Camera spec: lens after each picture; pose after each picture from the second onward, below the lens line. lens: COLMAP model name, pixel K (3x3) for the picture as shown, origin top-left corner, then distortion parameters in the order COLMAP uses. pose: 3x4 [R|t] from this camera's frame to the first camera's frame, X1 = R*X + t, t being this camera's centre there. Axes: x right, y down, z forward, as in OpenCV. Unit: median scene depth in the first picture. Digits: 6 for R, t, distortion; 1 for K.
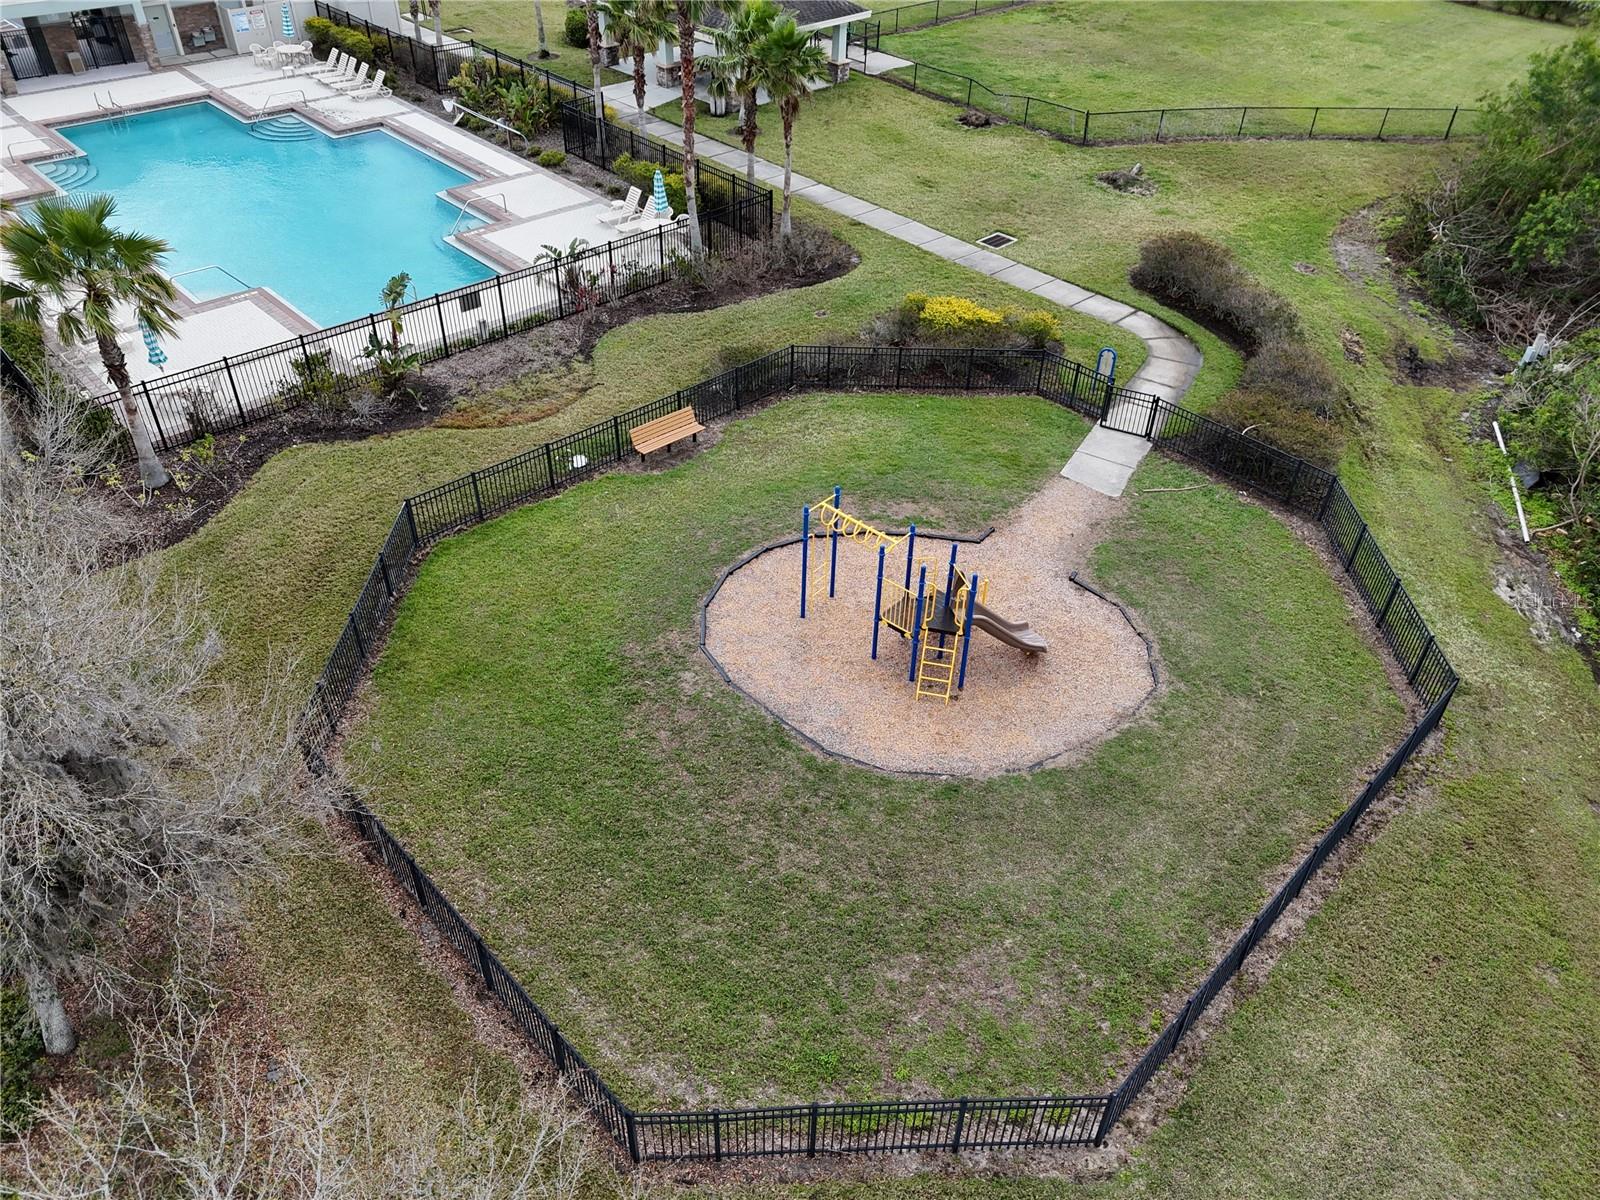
lens RADIAL K [[1173.3, 0, 800.0], [0, 1173.3, 600.0], [0, 0, 1]] dist [0.080850, -0.074543]
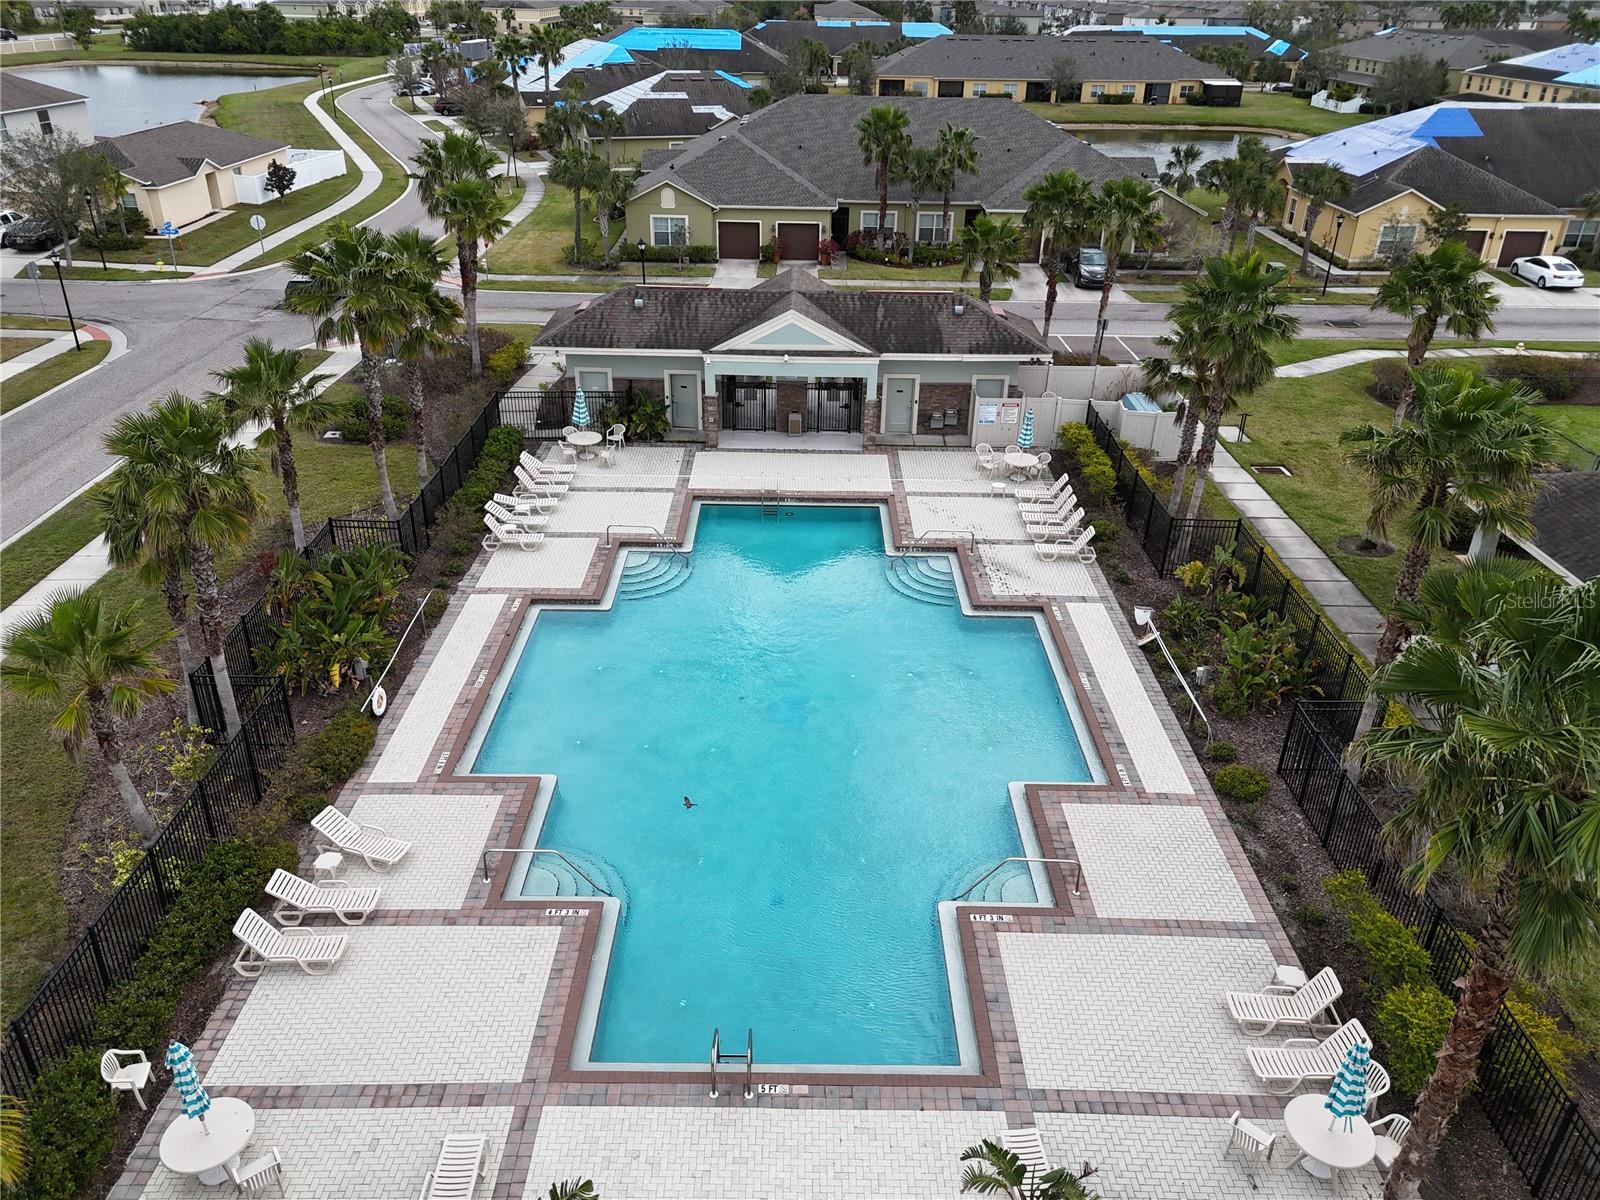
lens RADIAL K [[1173.3, 0, 800.0], [0, 1173.3, 600.0], [0, 0, 1]] dist [0.080850, -0.074543]
pose [[0.729016, 0.308181, -0.611195, -0.048998], [-0.429389, 0.901274, -0.057716, -0.351641], [0.533067, 0.304516, 0.789373, 0.454185]]
